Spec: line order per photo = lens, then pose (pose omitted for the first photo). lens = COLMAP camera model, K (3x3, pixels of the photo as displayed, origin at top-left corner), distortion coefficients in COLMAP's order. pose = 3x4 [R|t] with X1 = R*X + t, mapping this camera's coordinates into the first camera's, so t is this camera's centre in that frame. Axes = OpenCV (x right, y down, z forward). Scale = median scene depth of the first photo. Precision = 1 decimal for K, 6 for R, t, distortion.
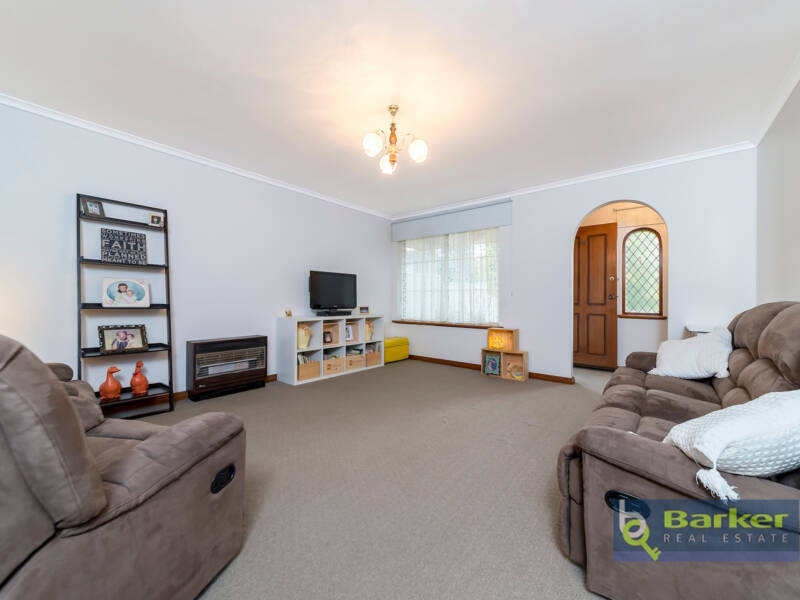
lens RADIAL K [[329.9, 0, 375.6], [0, 329.9, 296.1], [0, 0, 1]] dist [0.001555, -0.000258]
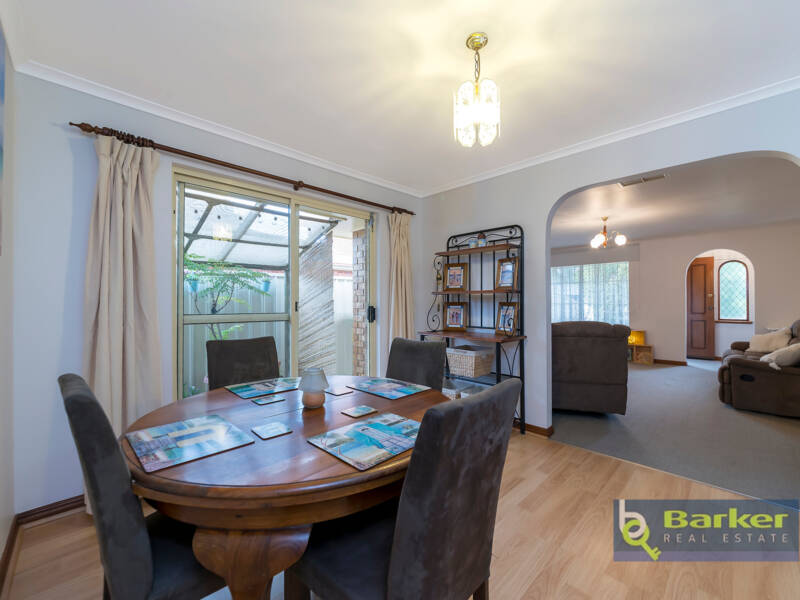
lens RADIAL K [[336.6, 0, 399.5], [0, 336.6, 298.7], [0, 0, 1]] dist [0.005899, -0.000029]
pose [[0.997074, -0.007086, -0.076120, -0.521435], [0.006498, 0.999947, -0.007974, -0.036313], [0.076172, 0.007456, 0.997067, -0.569266]]
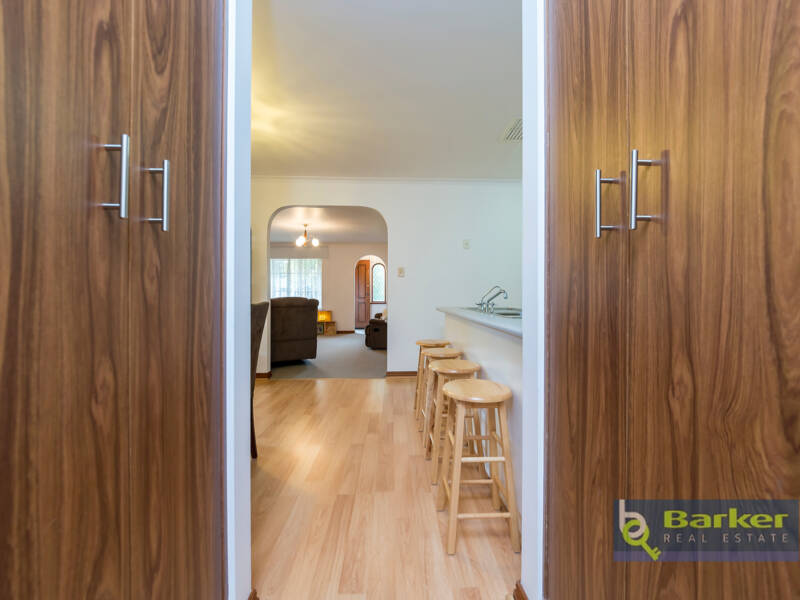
lens RADIAL K [[336.6, 0, 395.1], [0, 336.6, 294.1], [0, 0, 1]] dist [0.005899, -0.000029]
pose [[0.746788, -0.006902, 0.665027, -0.610578], [0.003132, 0.999972, 0.006861, -0.013194], [-0.665055, -0.003041, 0.746788, -0.756057]]
